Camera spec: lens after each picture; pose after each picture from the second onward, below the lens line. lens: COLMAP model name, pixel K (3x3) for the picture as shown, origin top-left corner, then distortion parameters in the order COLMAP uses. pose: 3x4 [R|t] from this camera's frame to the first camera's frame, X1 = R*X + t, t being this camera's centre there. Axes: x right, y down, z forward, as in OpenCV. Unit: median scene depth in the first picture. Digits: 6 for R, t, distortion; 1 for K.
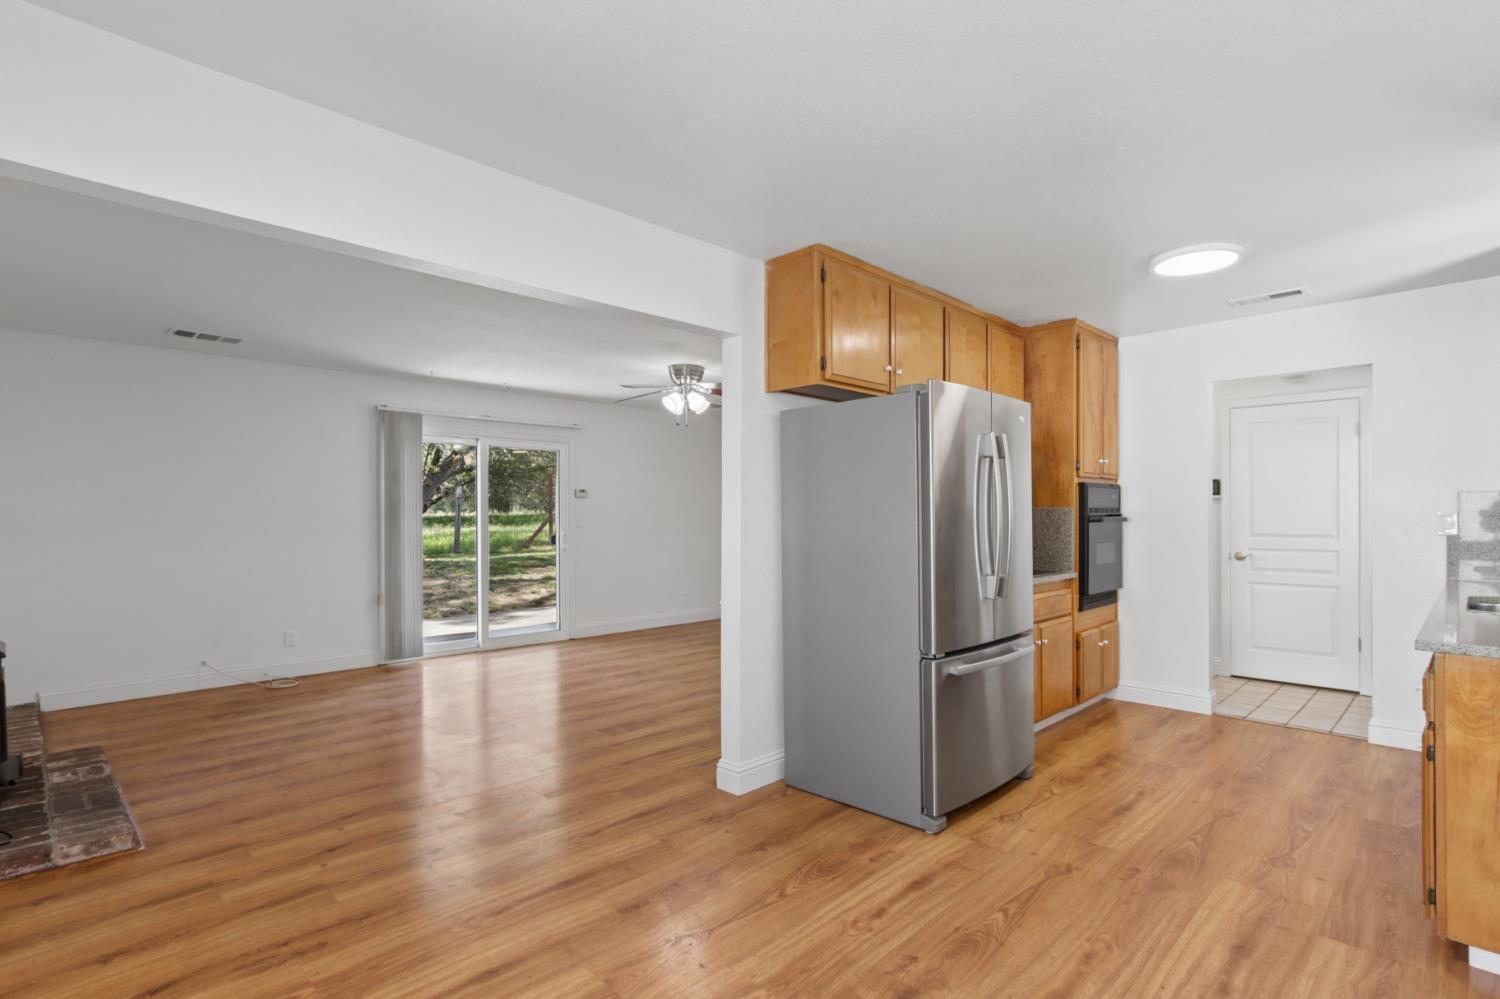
lens RADIAL K [[715.4, 0, 760.4], [0, 715.4, 517.6], [0, 0, 1]] dist [-0.001969, 0.004406]
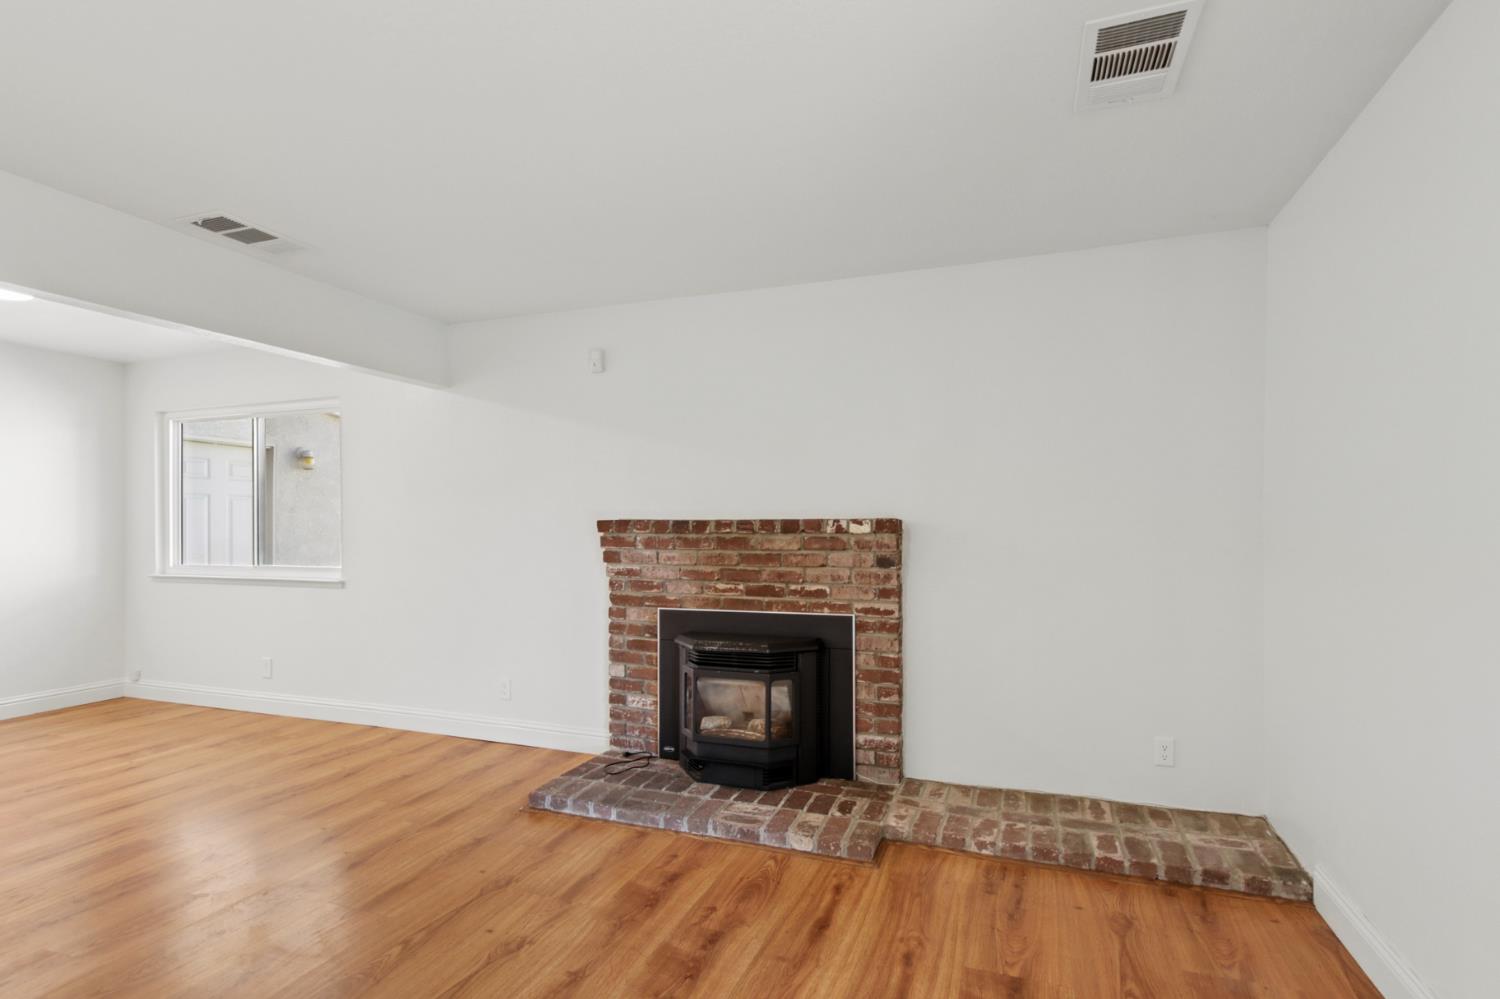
lens RADIAL K [[715.4, 0, 749.3], [0, 715.4, 534.6], [0, 0, 1]] dist [-0.001969, 0.004406]
pose [[-0.914895, 0.004054, -0.403672, -0.453580], [-0.000545, 0.999936, 0.011276, 0.004150], [0.403692, 0.010536, -0.914834, 1.354756]]
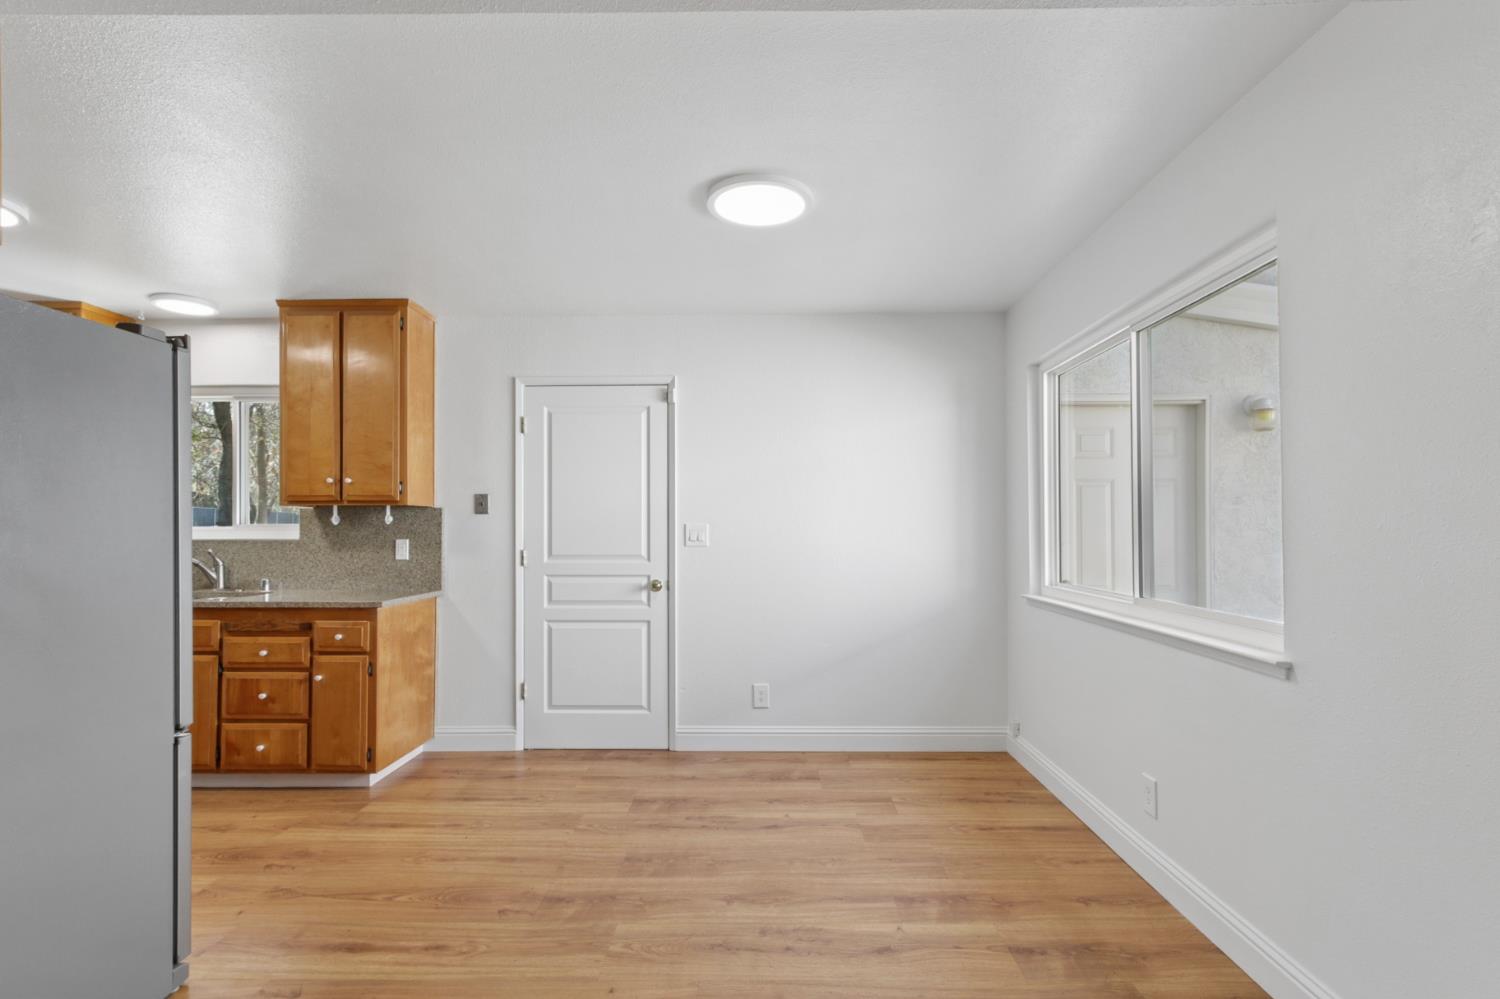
lens RADIAL K [[715.4, 0, 747.0], [0, 715.4, 518.8], [0, 0, 1]] dist [-0.001969, 0.004406]
pose [[-0.682641, 0.013888, 0.730622, -0.424285], [0.007866, 0.999901, -0.011657, 0.000374], [-0.730711, -0.002210, -0.682683, 0.702310]]
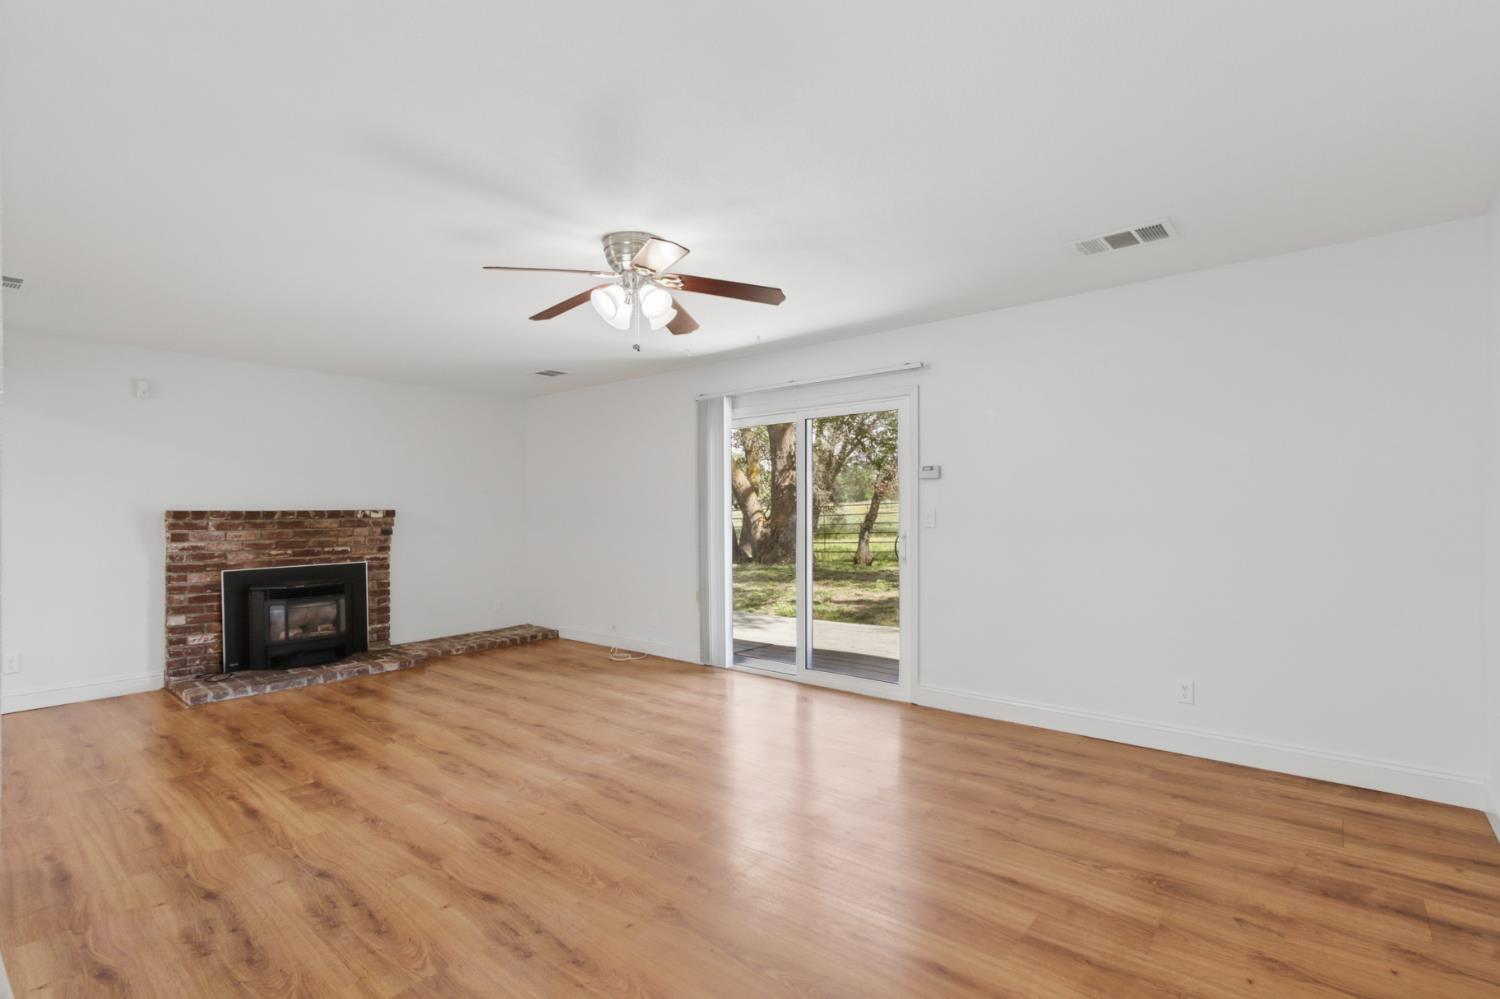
lens RADIAL K [[715.4, 0, 761.0], [0, 715.4, 509.8], [0, 0, 1]] dist [-0.001969, 0.004406]
pose [[0.086352, 0.000277, -0.996265, 0.578701], [0.005007, 0.999987, 0.000712, -0.000810], [0.996252, -0.005050, 0.086349, 1.357734]]
